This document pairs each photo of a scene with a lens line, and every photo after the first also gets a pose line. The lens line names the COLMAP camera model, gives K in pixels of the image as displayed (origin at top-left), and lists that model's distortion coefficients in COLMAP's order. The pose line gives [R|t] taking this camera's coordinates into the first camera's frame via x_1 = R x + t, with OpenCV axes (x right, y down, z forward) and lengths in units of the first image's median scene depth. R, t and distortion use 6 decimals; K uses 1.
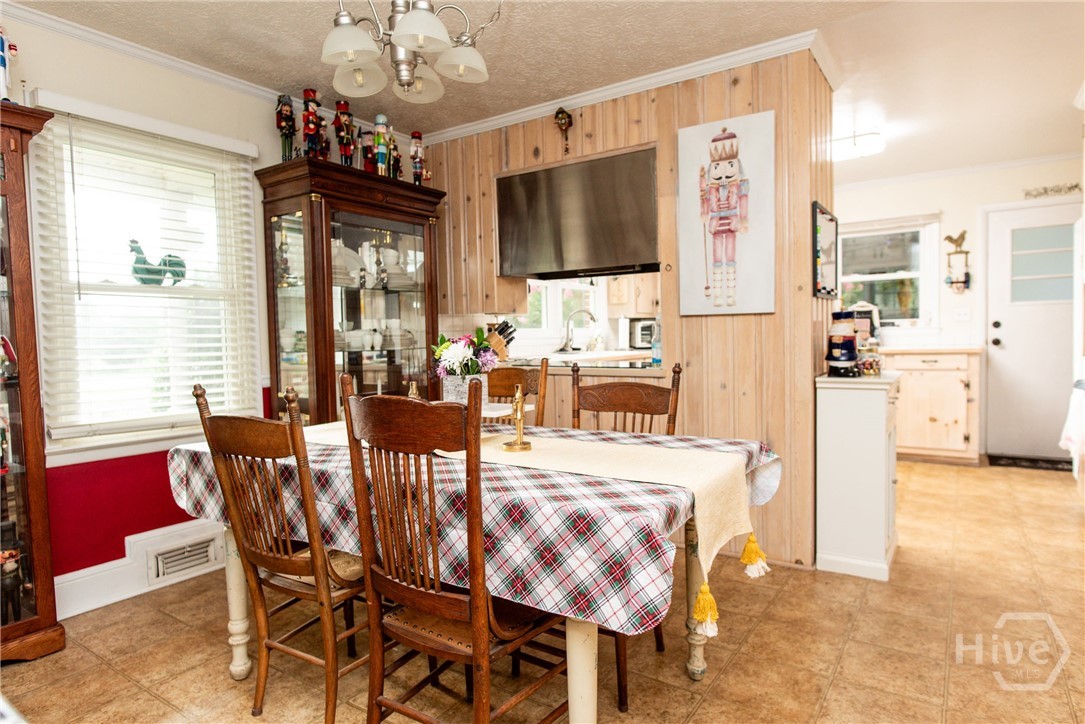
lens RADIAL K [[631.8, 0, 556.9], [0, 631.8, 368.4], [0, 0, 1]] dist [-0.029144, 0.001187]
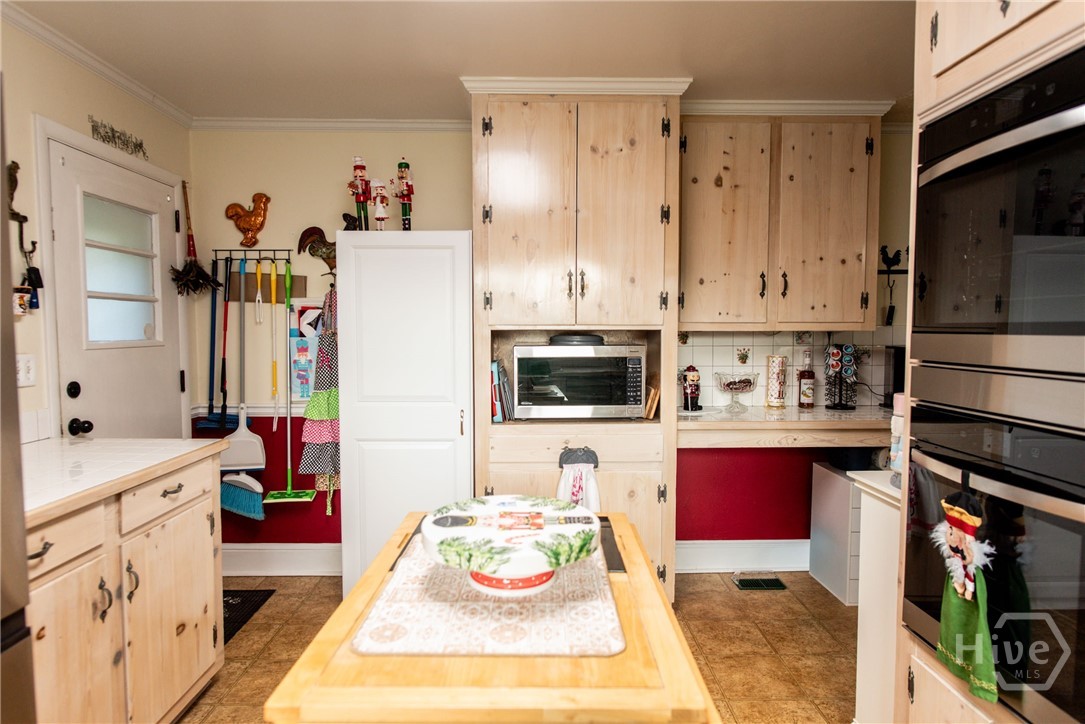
lens RADIAL K [[631.8, 0, 556.9], [0, 631.8, 368.4], [0, 0, 1]] dist [-0.029144, 0.001187]
pose [[-0.570542, -0.022705, 0.820955, 0.128045], [0.056541, 0.996160, 0.066845, -0.101158], [-0.819320, 0.084556, -0.567067, 1.011978]]
